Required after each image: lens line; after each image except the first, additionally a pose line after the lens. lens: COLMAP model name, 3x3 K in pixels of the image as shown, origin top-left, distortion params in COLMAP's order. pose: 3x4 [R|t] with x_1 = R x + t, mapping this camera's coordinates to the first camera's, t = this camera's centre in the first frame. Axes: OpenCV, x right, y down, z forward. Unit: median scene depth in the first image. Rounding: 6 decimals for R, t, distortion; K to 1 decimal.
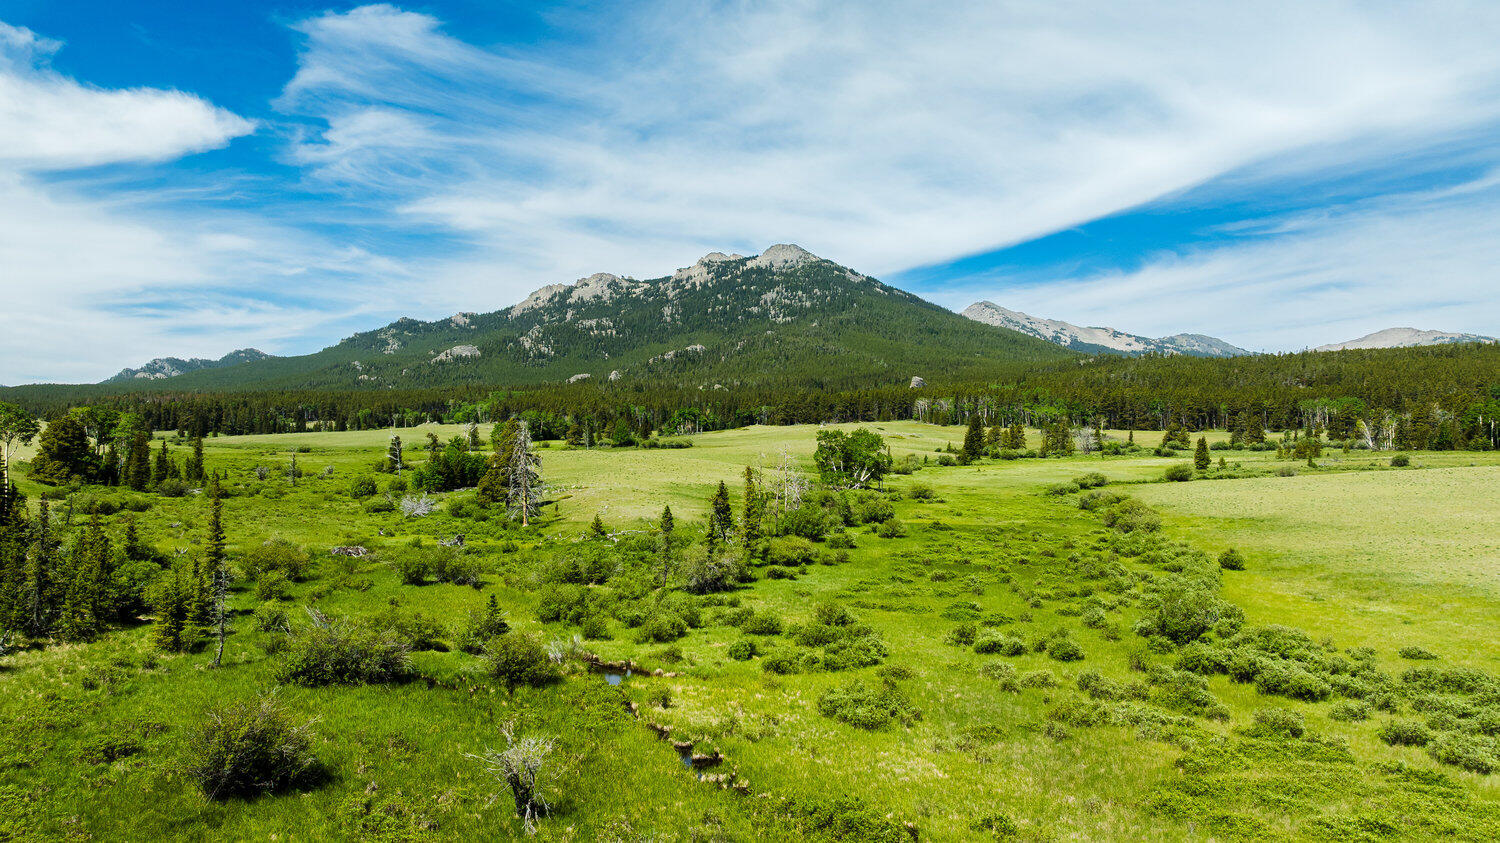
lens RADIAL K [[1069.3, 0, 750.0], [0, 1069.3, 421.5], [0, 0, 1]] dist [-0.017315, -0.008779]
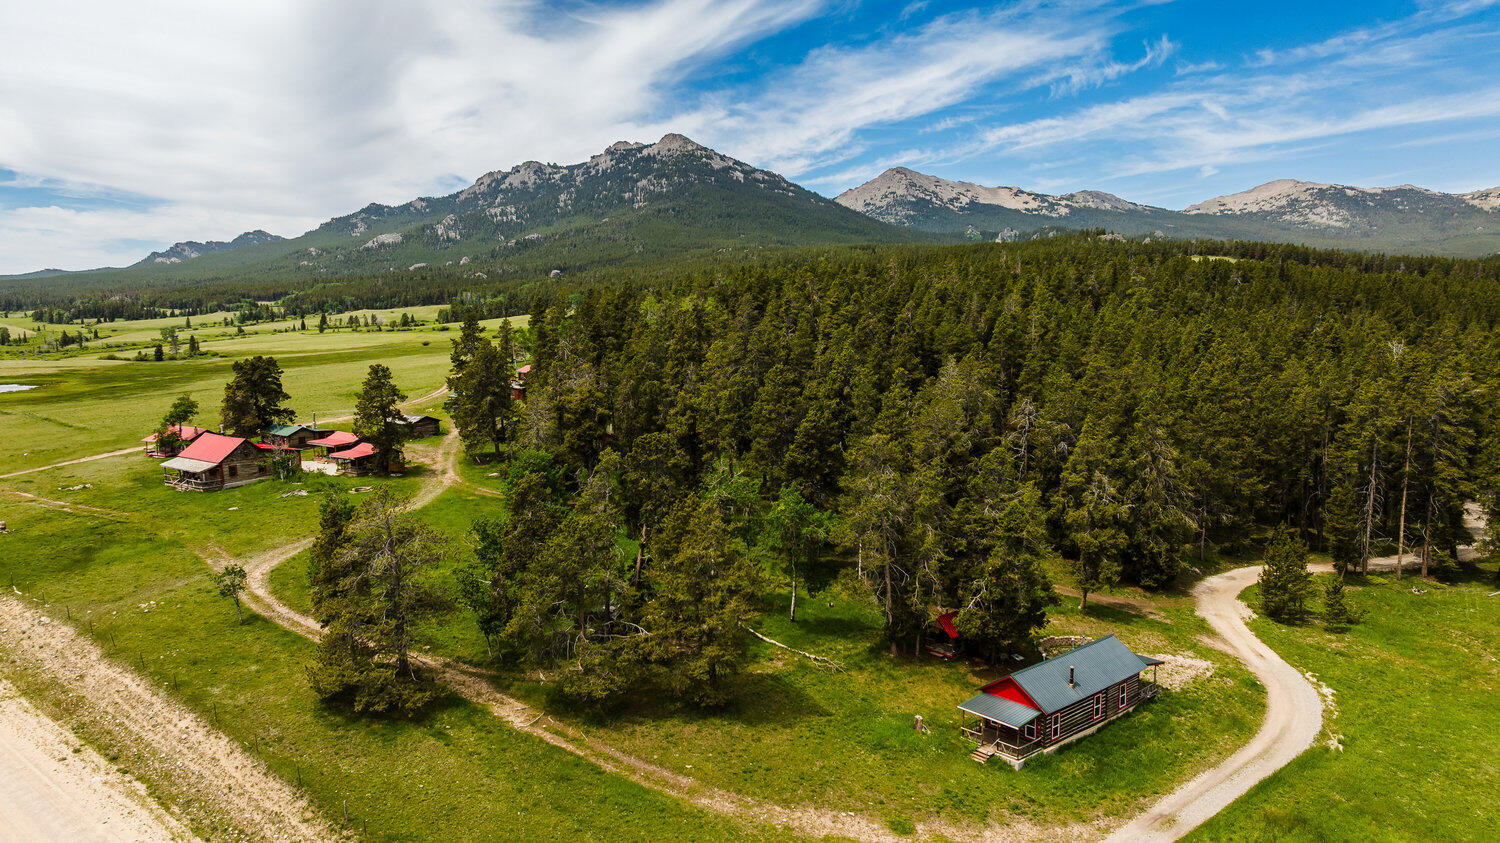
lens RADIAL K [[1060.9, 0, 750.8], [0, 1060.9, 396.5], [0, 0, 1]] dist [-0.016859, -0.002203]
pose [[0.998498, -0.020067, -0.050981, 0.297200], [0.025889, 0.992884, 0.116240, -0.017160], [0.048286, -0.117385, 0.991912, -0.350108]]
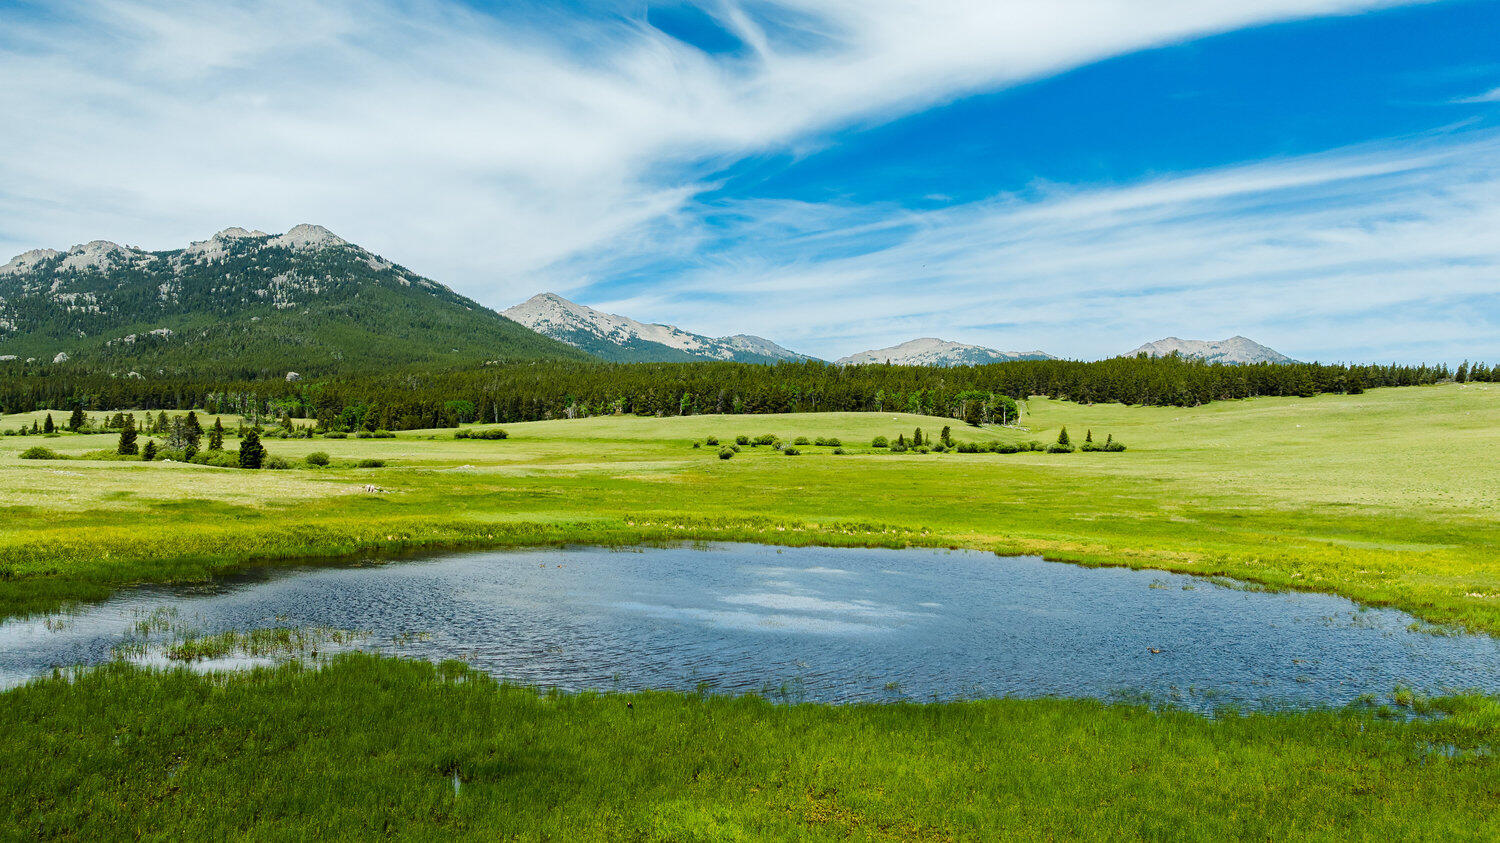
lens RADIAL K [[1154.3, 0, 750.0], [0, 1154.3, 421.5], [0, 0, 1]] dist [-0.026528, 0.008317]
pose [[0.944109, 0.021504, 0.328932, 0.119339], [-0.023811, 0.999712, 0.002986, -0.002396], [-0.328773, -0.010652, 0.944349, -0.185376]]
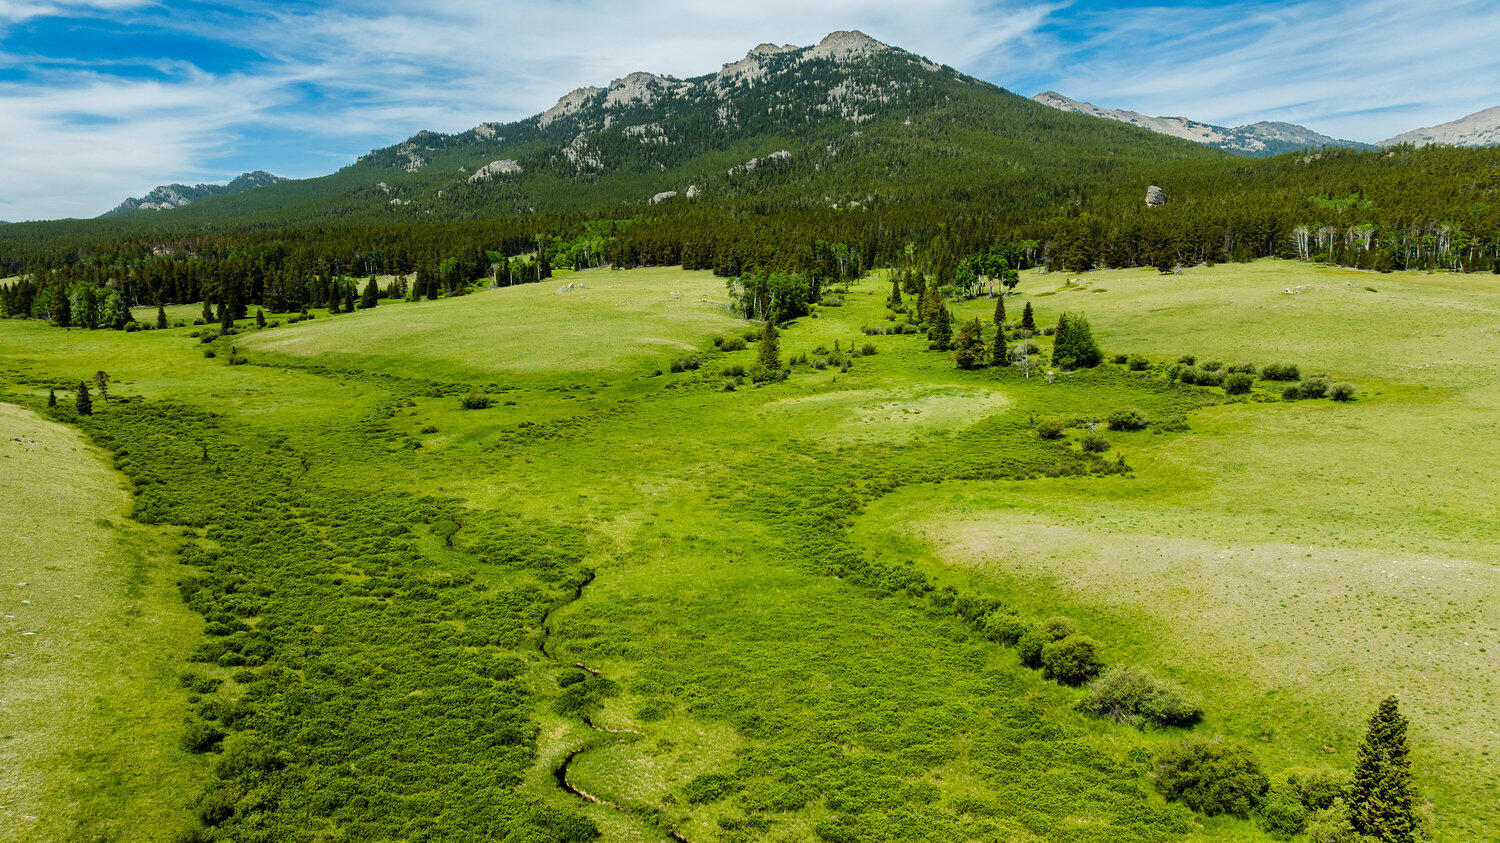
lens RADIAL K [[1069.3, 0, 750.0], [0, 1069.3, 421.5], [0, 0, 1]] dist [-0.017315, -0.008779]
pose [[0.999427, -0.028025, -0.019002, -0.066857], [0.030957, 0.983627, 0.177537, -0.011610], [0.013715, -0.178024, 0.983931, 0.121693]]
